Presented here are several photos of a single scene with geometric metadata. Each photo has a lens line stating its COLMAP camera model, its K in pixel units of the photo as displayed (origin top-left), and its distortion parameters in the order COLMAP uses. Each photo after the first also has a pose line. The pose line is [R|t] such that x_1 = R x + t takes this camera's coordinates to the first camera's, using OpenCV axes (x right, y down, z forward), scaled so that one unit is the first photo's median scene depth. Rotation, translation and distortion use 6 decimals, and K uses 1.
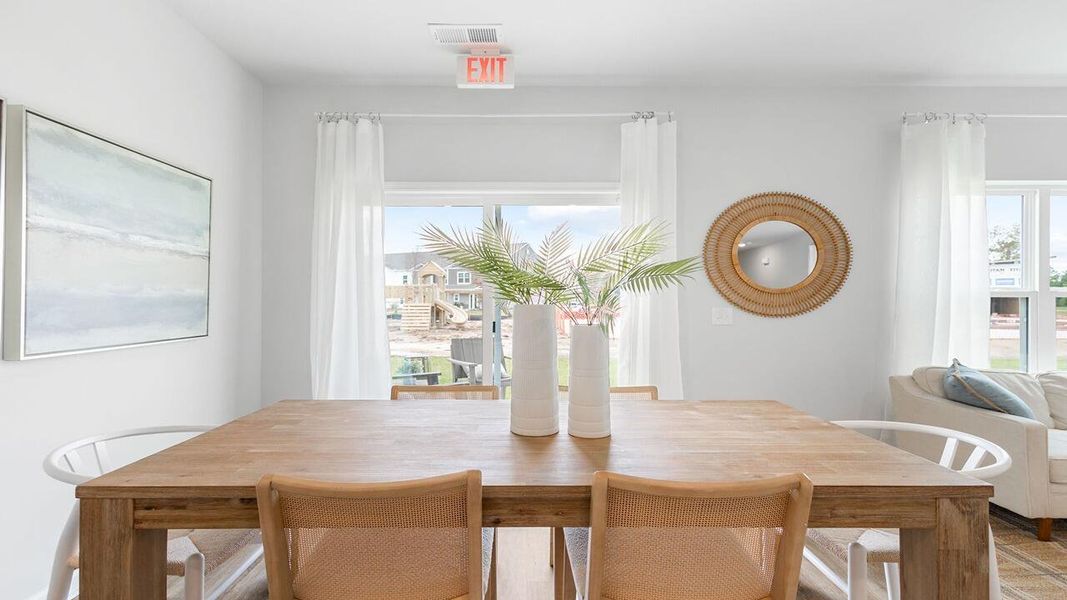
lens RADIAL K [[502.3, 0, 523.4], [0, 502.3, 298.0], [0, 0, 1]] dist [0.011228, -0.002258]
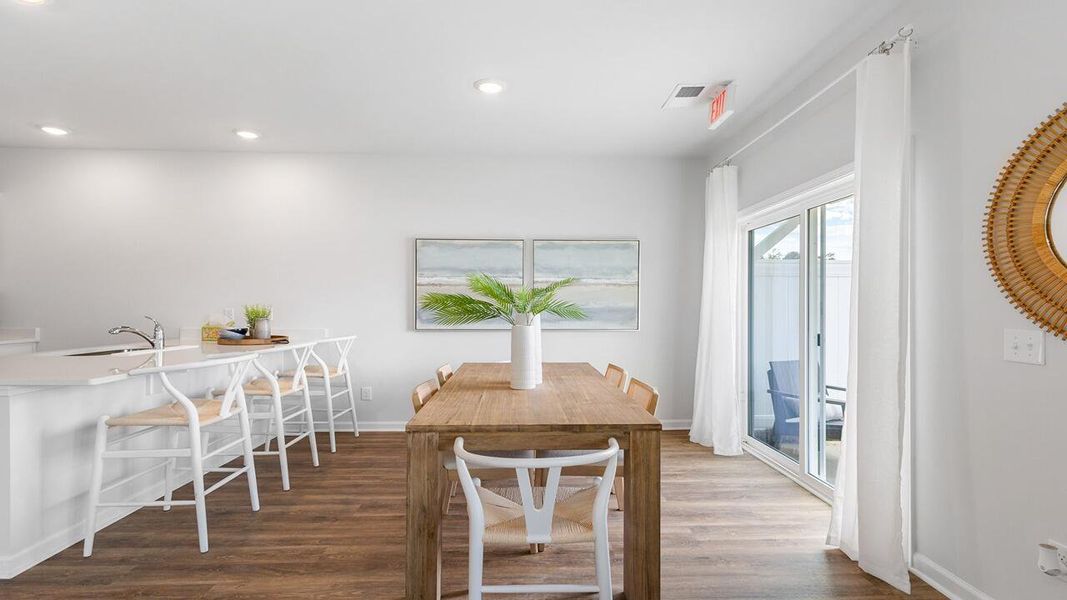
lens RADIAL K [[516.1, 0, 536.5], [0, 516.1, 308.0], [0, 0, 1]] dist [0.005866, 0.000321]
pose [[0.037138, 0.001453, -0.999309, 0.964170], [0.002553, 0.999996, 0.001549, -0.003452], [0.999307, -0.002609, 0.037134, 0.488730]]
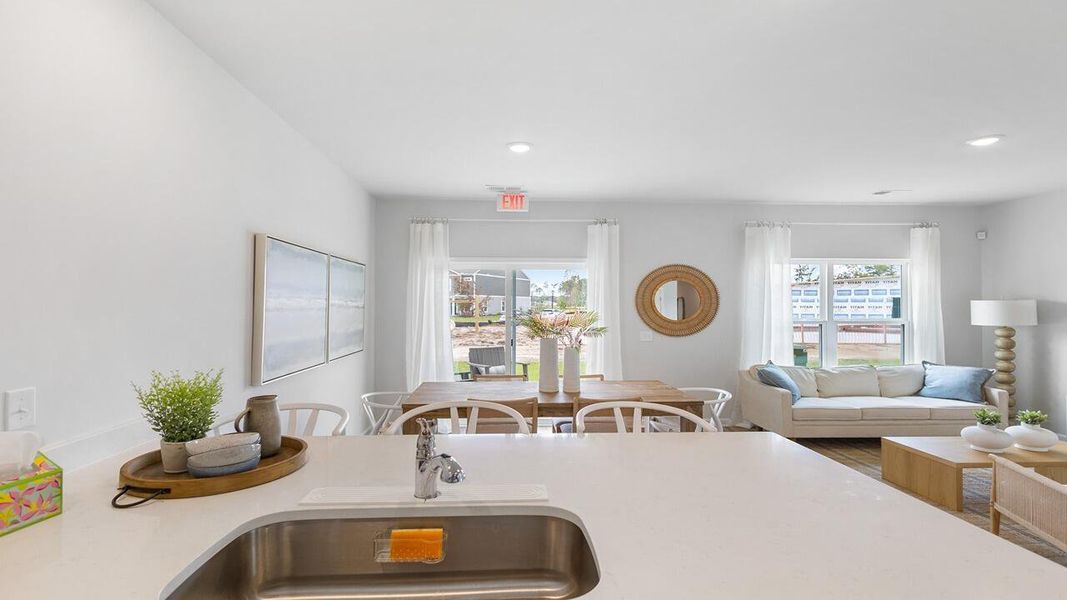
lens RADIAL K [[502.3, 0, 526.7], [0, 502.3, 297.4], [0, 0, 1]] dist [0.011228, -0.002258]
pose [[0.998442, 0.001206, 0.055782, -0.112737], [-0.000635, 0.999947, -0.010249, -0.081811], [-0.055791, 0.010198, 0.998390, -0.721047]]
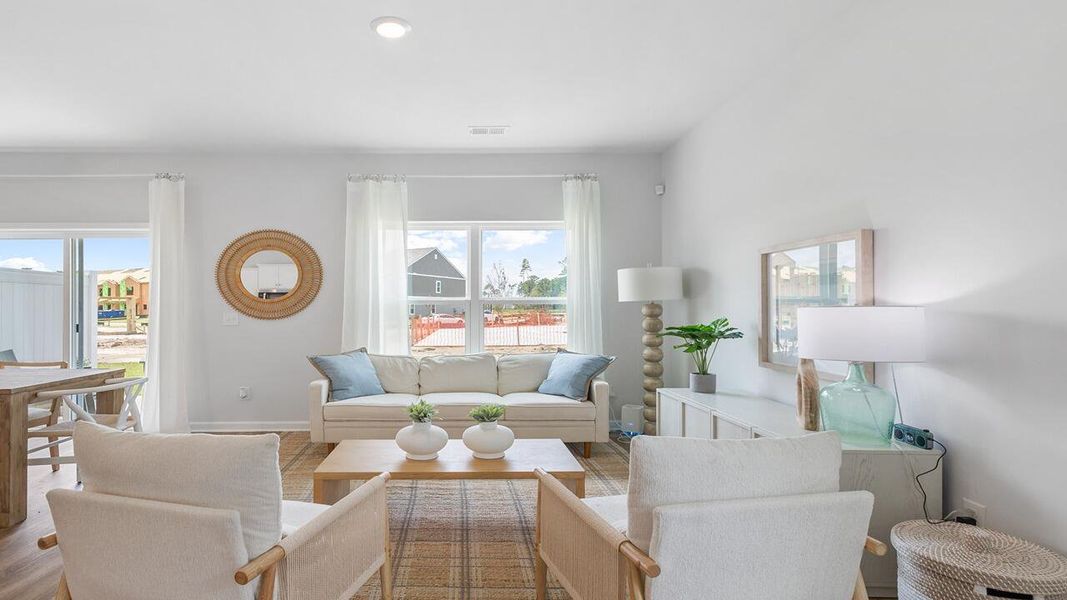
lens RADIAL K [[564.4, 0, 487.0], [0, 564.4, 302.8], [0, 0, 1]] dist [0.005596, 0.001412]
pose [[0.999975, -0.004785, 0.005166, 1.143311], [0.004793, 0.999987, -0.001520, -0.003283], [-0.005159, 0.001545, 0.999985, -0.587079]]
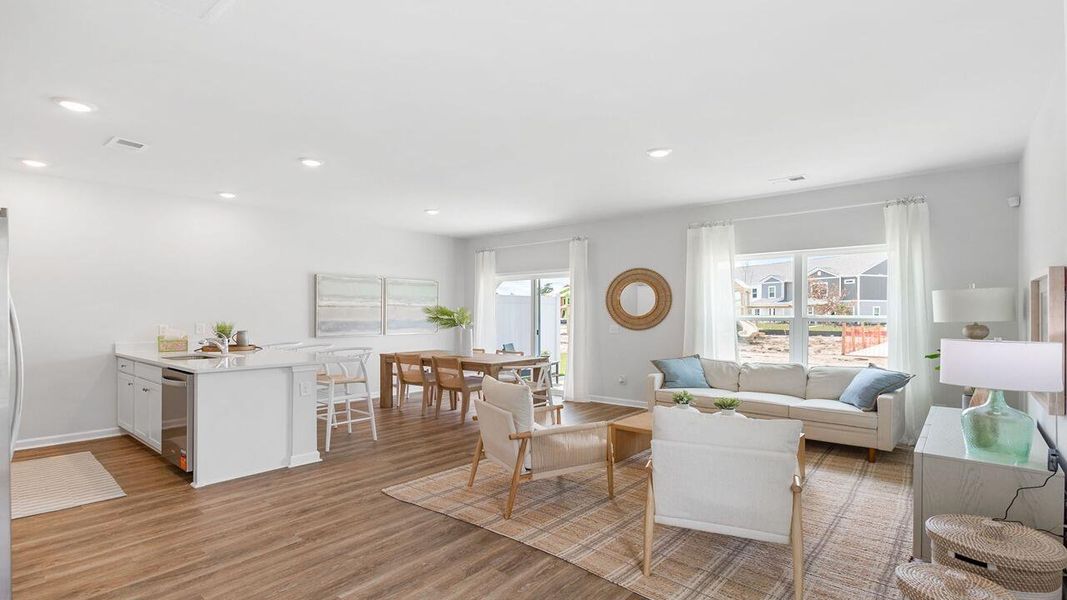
lens RADIAL K [[502.3, 0, 526.8], [0, 502.3, 310.3], [0, 0, 1]] dist [0.011228, -0.002258]
pose [[0.760739, -0.006040, -0.649029, 1.534742], [0.005661, 0.999980, -0.002672, -0.039860], [0.649033, -0.001642, 0.760759, -0.851915]]
